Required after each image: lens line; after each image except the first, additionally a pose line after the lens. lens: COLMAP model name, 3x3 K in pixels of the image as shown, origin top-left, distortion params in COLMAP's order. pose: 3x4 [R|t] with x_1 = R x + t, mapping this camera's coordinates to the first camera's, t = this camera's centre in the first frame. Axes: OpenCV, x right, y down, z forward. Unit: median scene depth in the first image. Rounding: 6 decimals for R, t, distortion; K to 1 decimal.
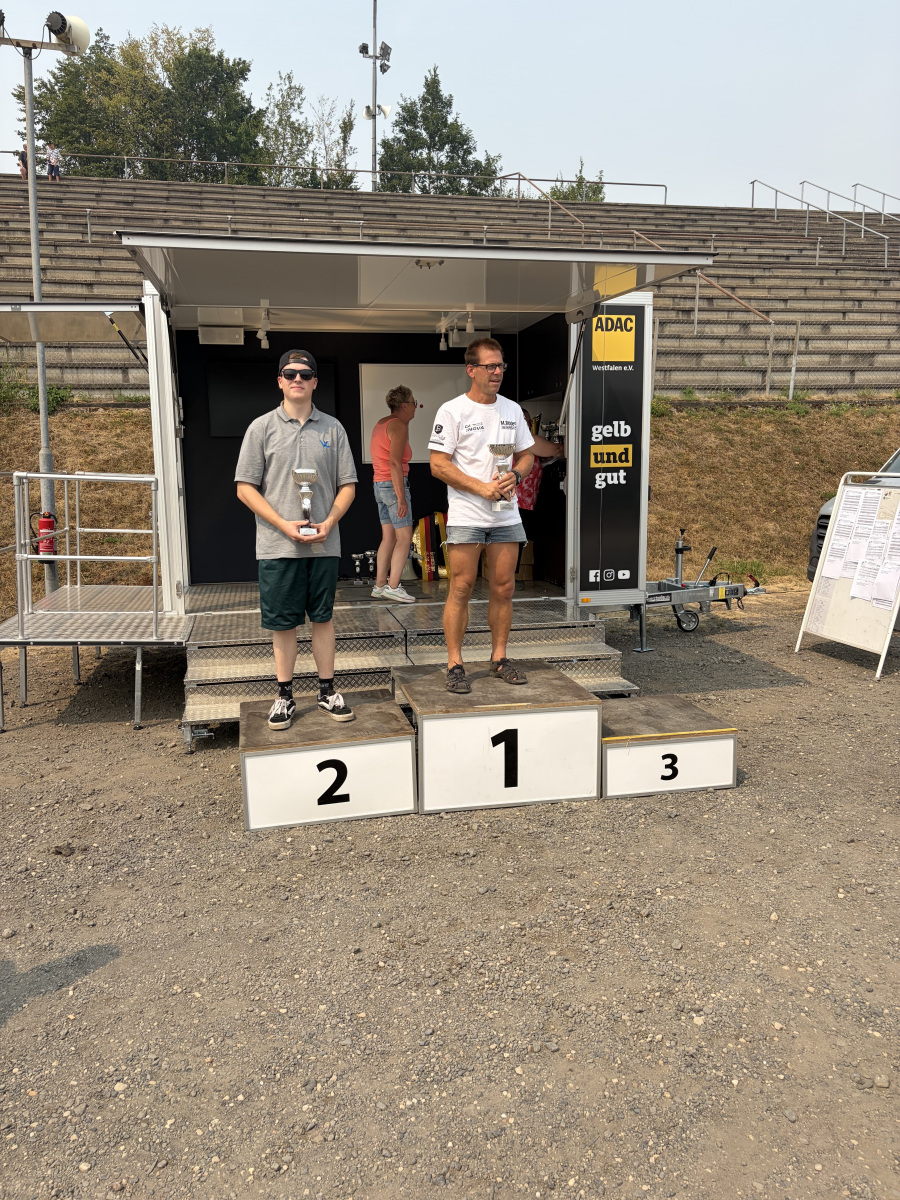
lens RADIAL K [[892.3, 0, 447.3], [0, 892.3, 597.9], [0, 0, 1]] dist [0.062956, -0.057483]
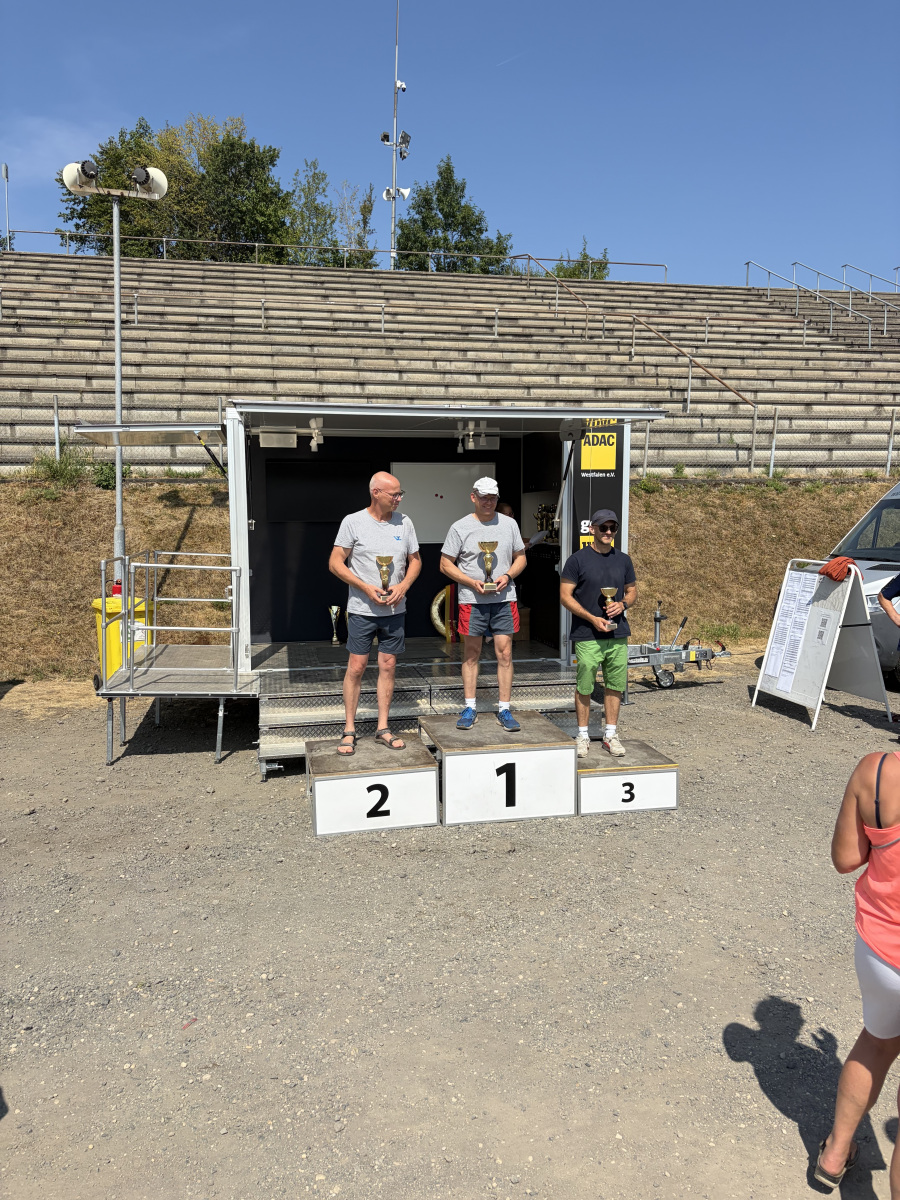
lens RADIAL K [[895.6, 0, 450.0], [0, 895.6, 600.0], [0, 0, 1]] dist [0.028167, -0.001372]
pose [[0.999920, 0.010162, -0.007542, -0.006884], [-0.010539, 0.998602, -0.051792, -0.014785], [0.007006, 0.051867, 0.998629, -0.195903]]
